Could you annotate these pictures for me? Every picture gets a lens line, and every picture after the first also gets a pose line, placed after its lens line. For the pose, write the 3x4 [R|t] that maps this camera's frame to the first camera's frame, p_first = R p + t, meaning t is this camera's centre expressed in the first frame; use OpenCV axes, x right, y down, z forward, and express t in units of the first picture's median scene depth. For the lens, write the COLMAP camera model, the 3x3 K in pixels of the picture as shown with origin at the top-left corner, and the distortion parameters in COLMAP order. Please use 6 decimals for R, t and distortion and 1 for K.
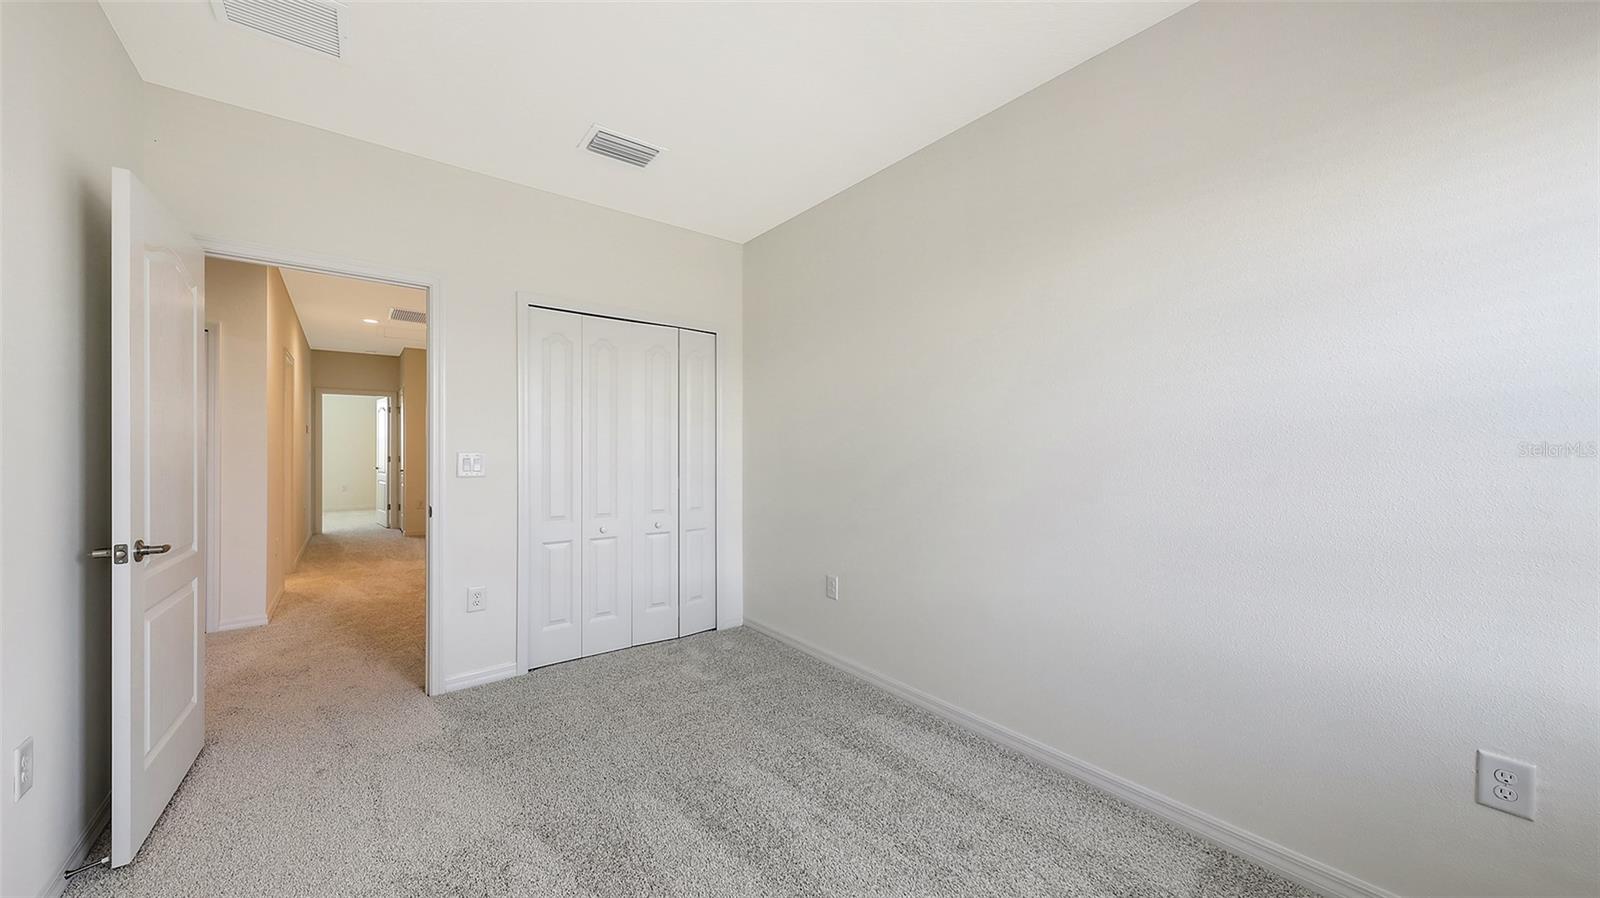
lens RADIAL K [[563.7, 0, 773.7], [0, 563.7, 456.0], [0, 0, 1]] dist [0.015255, -0.000007]
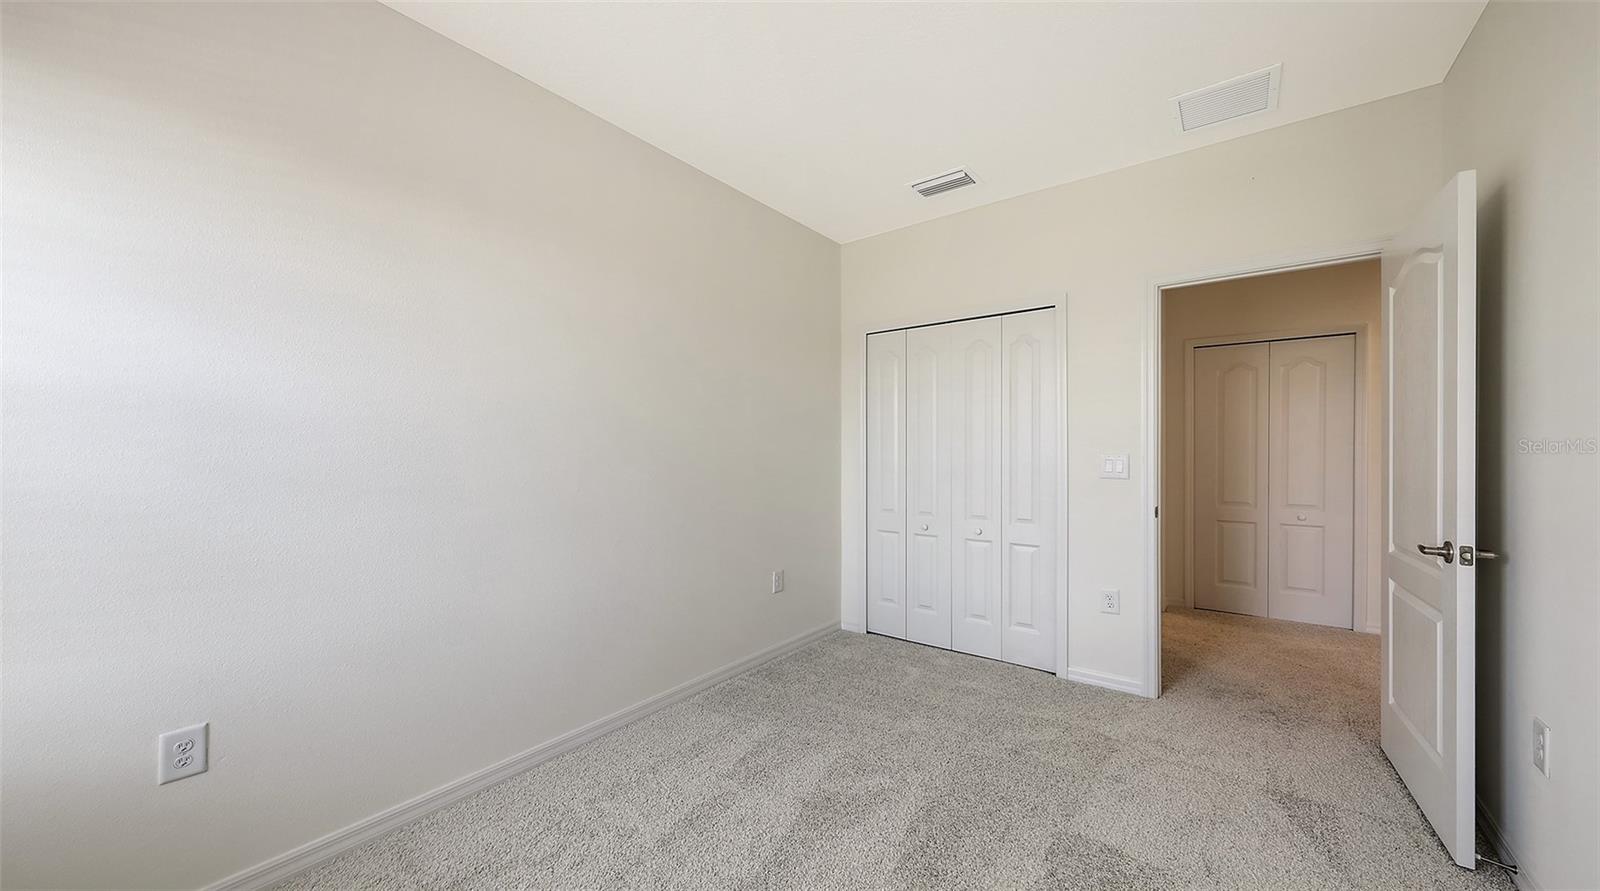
lens RADIAL K [[573.4, 0, 799.1], [0, 573.4, 453.1], [0, 0, 1]] dist [0.001600, 0.000090]
pose [[0.248089, -0.004428, -0.968727, 0.803743], [-0.003874, 0.999977, -0.005563, -0.001207], [0.968729, 0.005133, 0.248066, 0.598471]]
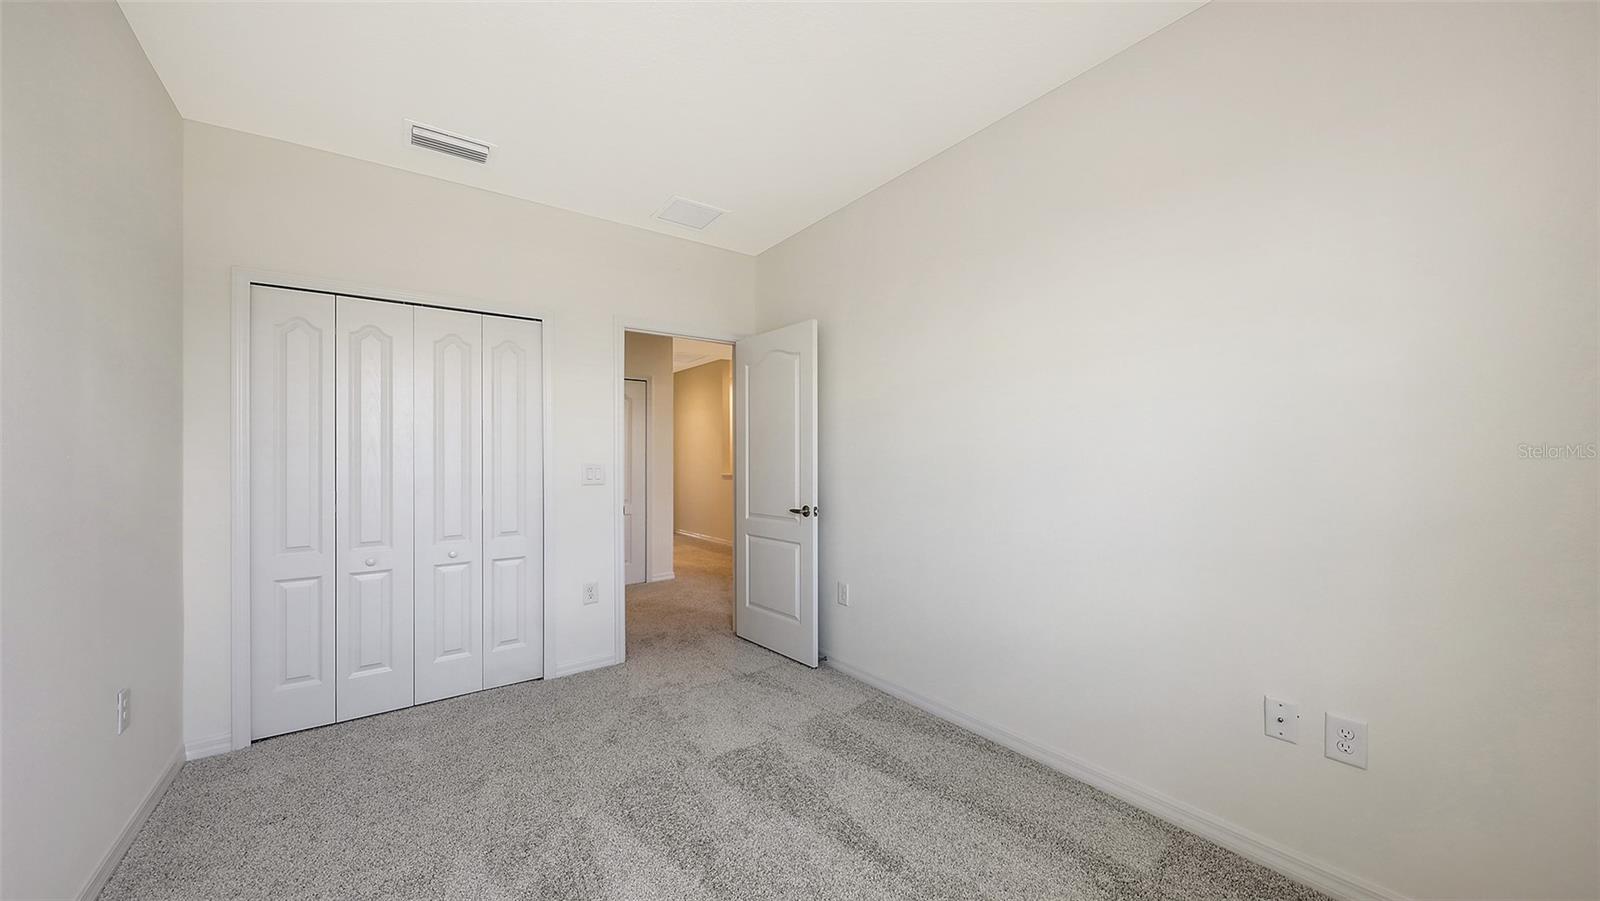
lens RADIAL K [[551.5, 0, 793.3], [0, 551.5, 456.2], [0, 0, 1]] dist [-0.014005, -0.000030]
pose [[0.999860, -0.013487, -0.009915, 0.369506], [0.013357, 0.999825, -0.013083, -0.001681], [0.010090, 0.012949, 0.999865, 0.267194]]
